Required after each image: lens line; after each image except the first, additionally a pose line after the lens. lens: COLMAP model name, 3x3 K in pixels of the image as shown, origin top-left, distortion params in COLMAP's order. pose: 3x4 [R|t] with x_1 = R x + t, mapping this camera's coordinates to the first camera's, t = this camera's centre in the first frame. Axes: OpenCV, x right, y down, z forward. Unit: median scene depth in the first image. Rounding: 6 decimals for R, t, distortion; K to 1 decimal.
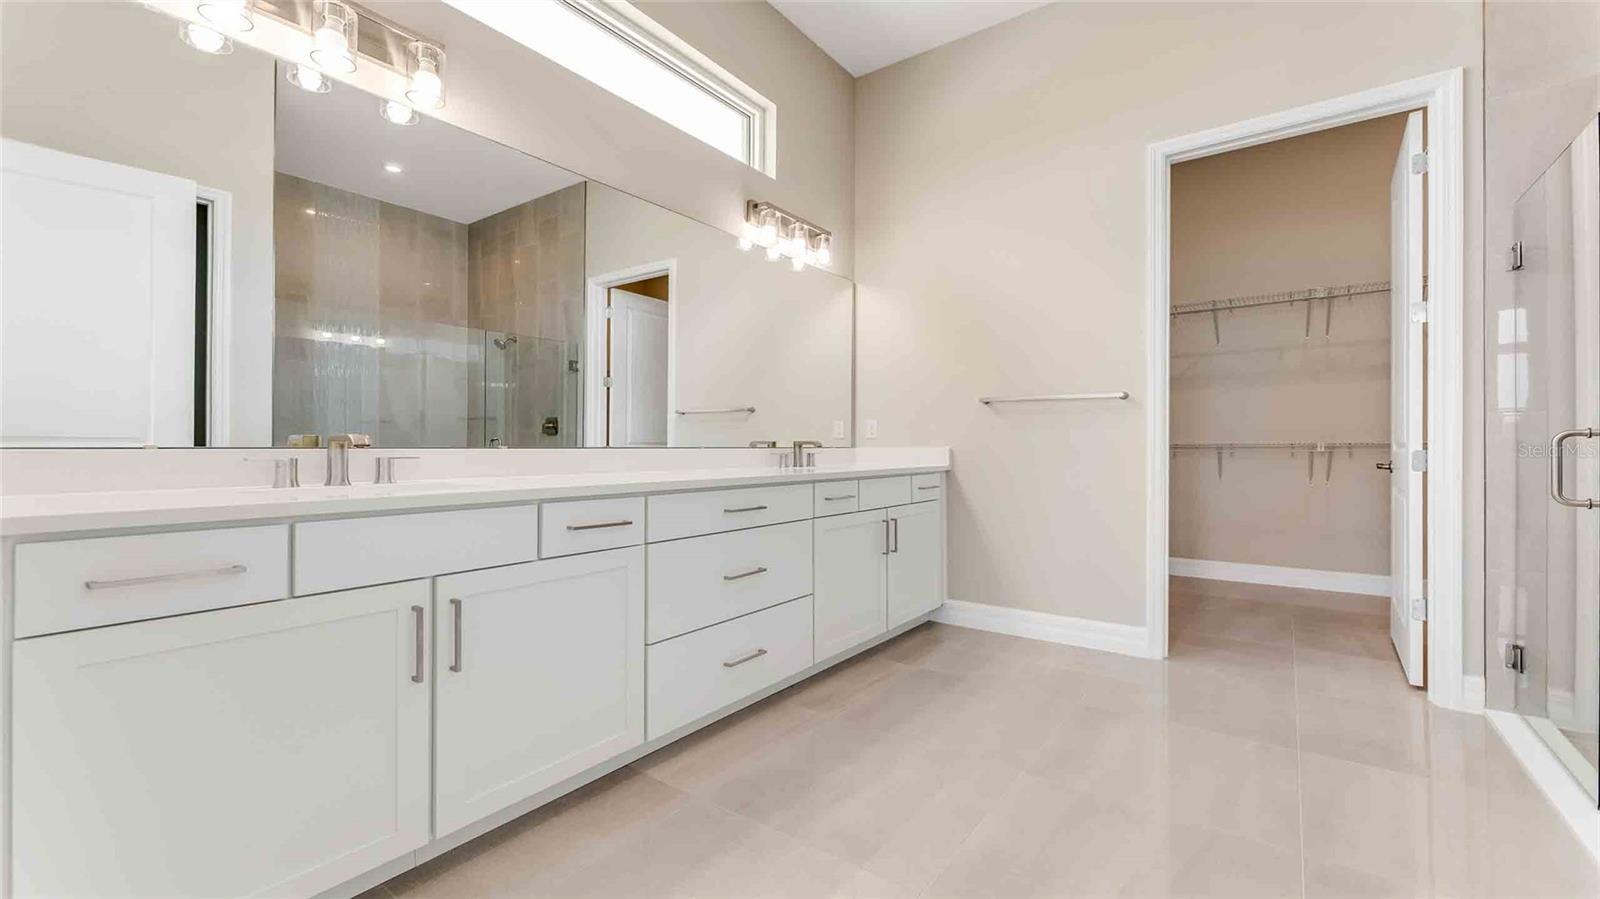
lens RADIAL K [[644.0, 0, 826.2], [0, 644.0, 456.7], [0, 0, 1]] dist [0.003437, -0.000098]
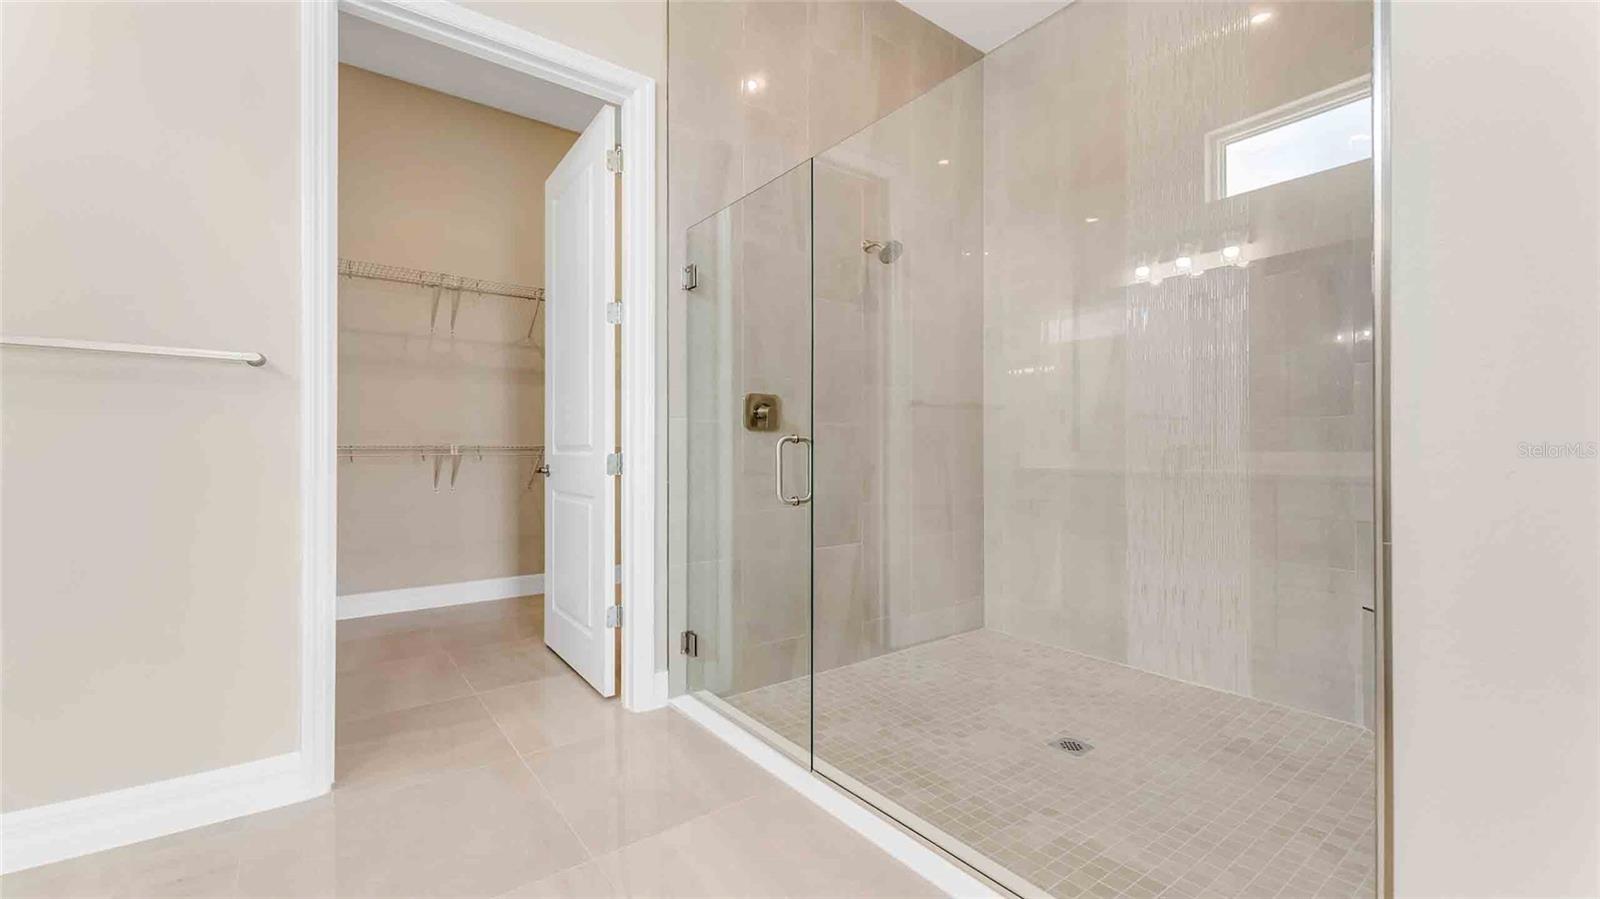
lens RADIAL K [[644.0, 0, 791.7], [0, 644.0, 448.5], [0, 0, 1]] dist [0.003437, -0.000098]
pose [[0.300920, 0.003511, 0.953643, 0.073238], [0.011532, 0.999907, -0.007321, -0.008419], [-0.953580, 0.013201, 0.300851, 0.469261]]
